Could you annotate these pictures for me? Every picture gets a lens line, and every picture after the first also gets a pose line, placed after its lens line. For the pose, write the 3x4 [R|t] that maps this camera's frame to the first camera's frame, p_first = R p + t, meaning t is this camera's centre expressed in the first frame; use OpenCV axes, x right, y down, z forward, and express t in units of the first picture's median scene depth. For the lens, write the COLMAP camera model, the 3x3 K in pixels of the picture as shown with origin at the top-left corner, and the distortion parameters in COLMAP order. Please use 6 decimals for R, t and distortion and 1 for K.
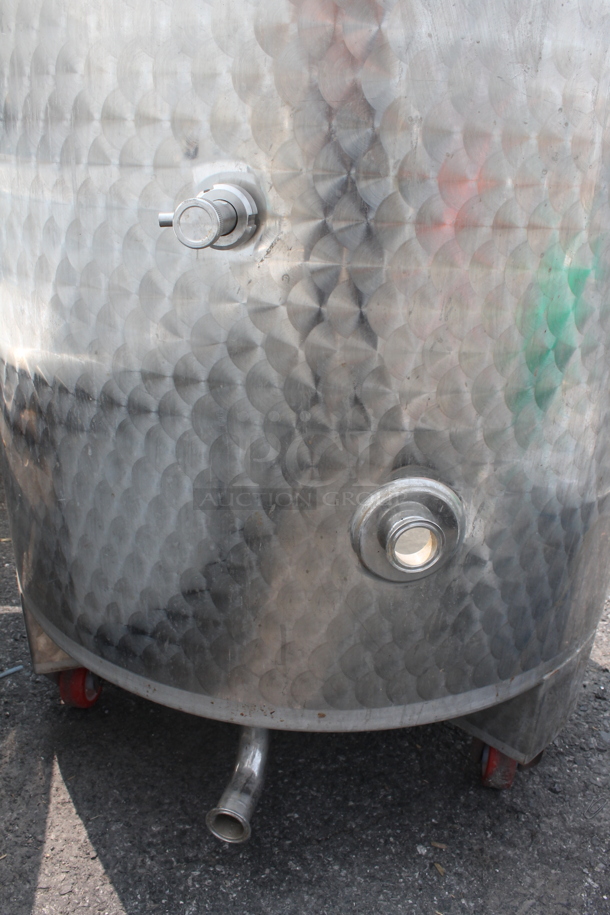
lens RADIAL K [[775.3, 0, 300.2], [0, 775.3, 459.3], [0, 0, 1]] dist [-0.173253, 0.138164]
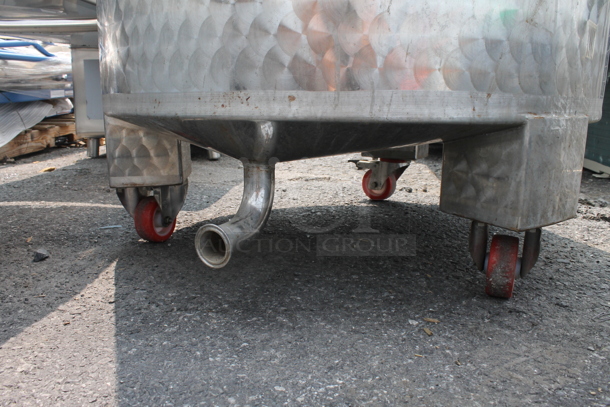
lens RADIAL K [[516.9, 0, 305.0], [0, 516.9, 203.5], [0, 0, 1]] dist [-0.173253, 0.138164]
pose [[0.975700, 0.015387, -0.218569, 0.173762], [-0.058861, 0.979270, -0.193820, 0.526664], [0.211056, 0.201976, 0.956379, 0.307438]]
